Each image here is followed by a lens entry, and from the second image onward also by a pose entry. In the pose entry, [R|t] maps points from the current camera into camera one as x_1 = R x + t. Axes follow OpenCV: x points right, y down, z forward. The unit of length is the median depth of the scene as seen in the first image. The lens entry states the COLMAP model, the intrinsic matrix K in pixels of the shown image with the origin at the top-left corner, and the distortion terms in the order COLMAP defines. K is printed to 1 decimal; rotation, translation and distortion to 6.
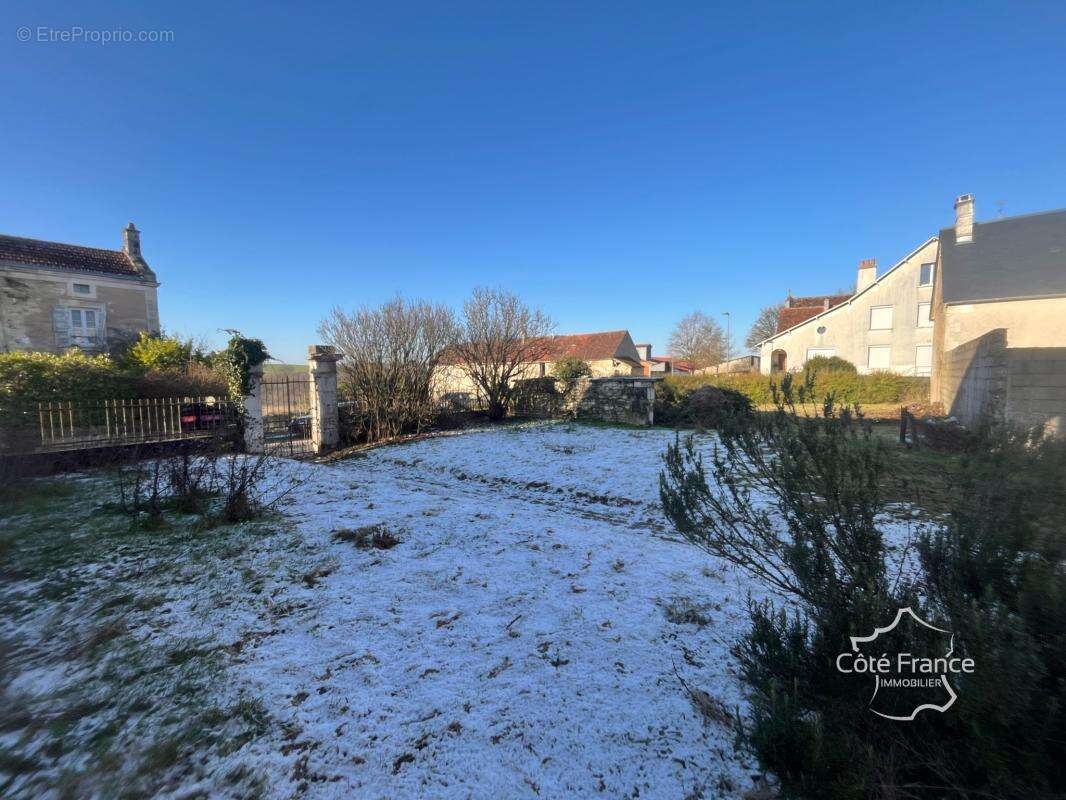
lens RADIAL K [[433.4, 0, 532.0], [0, 433.4, 409.9], [0, 0, 1]] dist [0.000859, -0.005102]
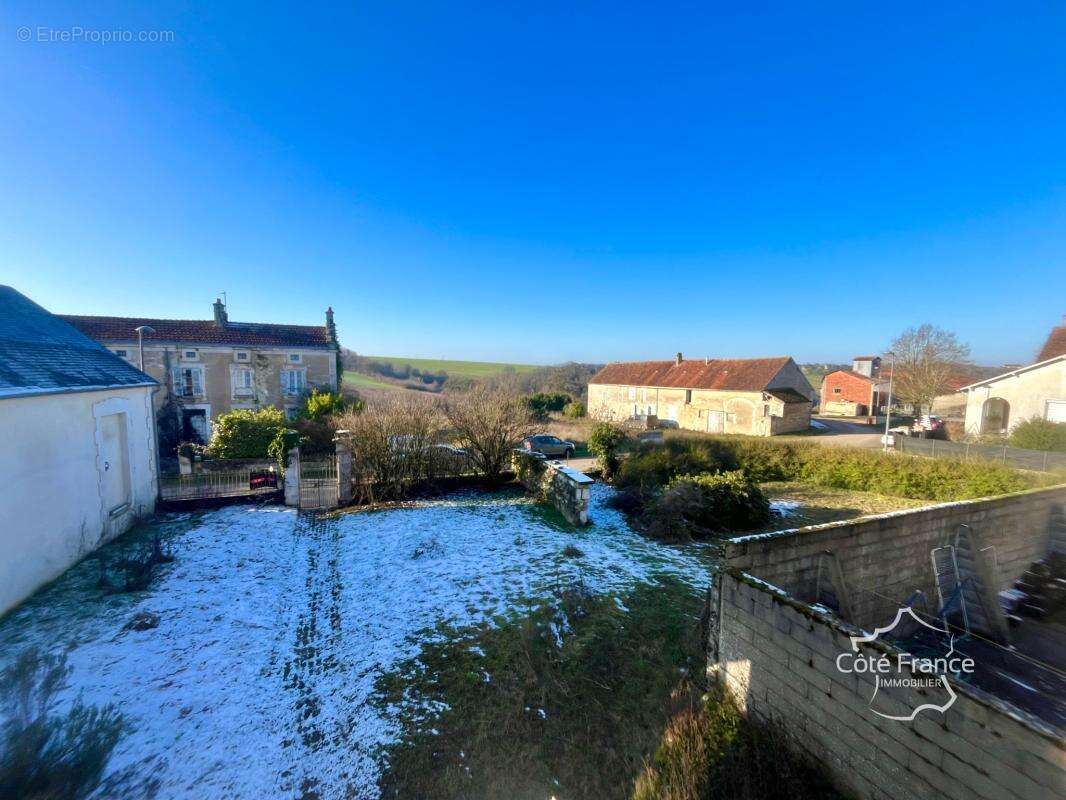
lens RADIAL K [[433.4, 0, 532.0], [0, 433.4, 409.9], [0, 0, 1]] dist [0.000859, -0.005102]
pose [[0.880298, 0.065292, -0.469907, 0.451420], [-0.060695, 0.997845, 0.024944, -0.179353], [0.470523, 0.006562, 0.882363, 0.019527]]
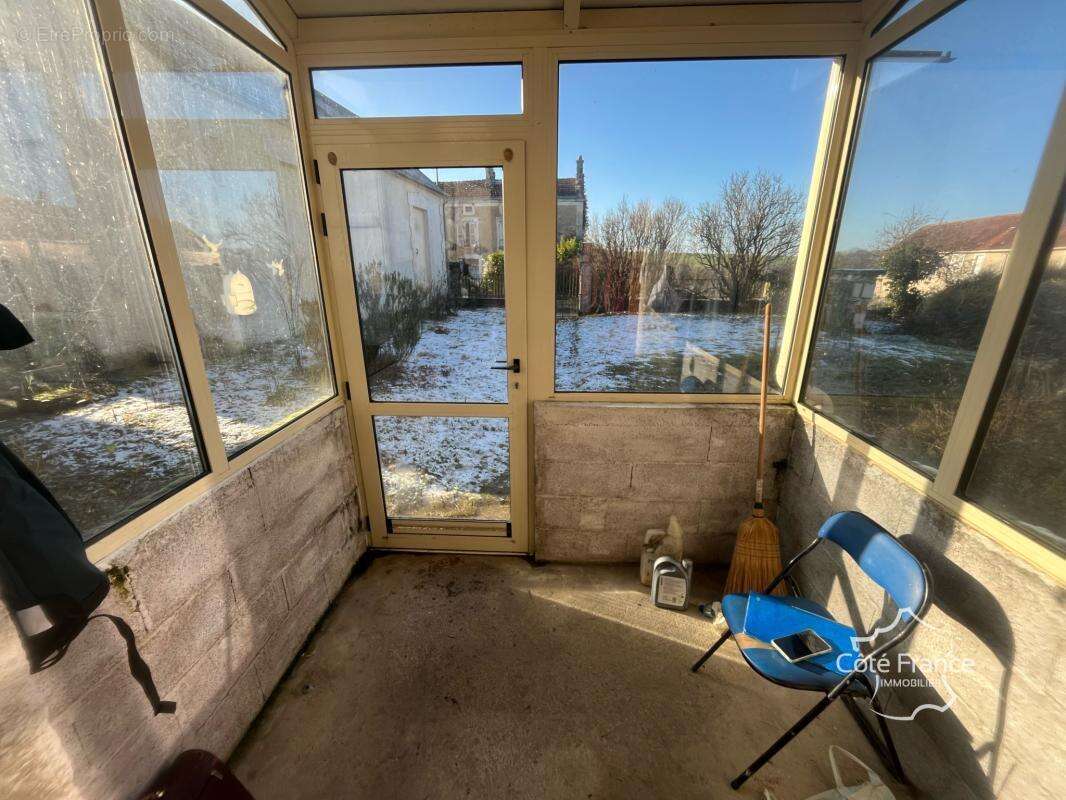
lens RADIAL K [[433.4, 0, 532.0], [0, 433.4, 409.9], [0, 0, 1]] dist [0.000859, -0.005102]
pose [[0.523167, 0.282157, -0.804167, 0.469217], [-0.079310, 0.955627, 0.283703, -0.010913], [0.848532, -0.084645, 0.522330, 0.015634]]
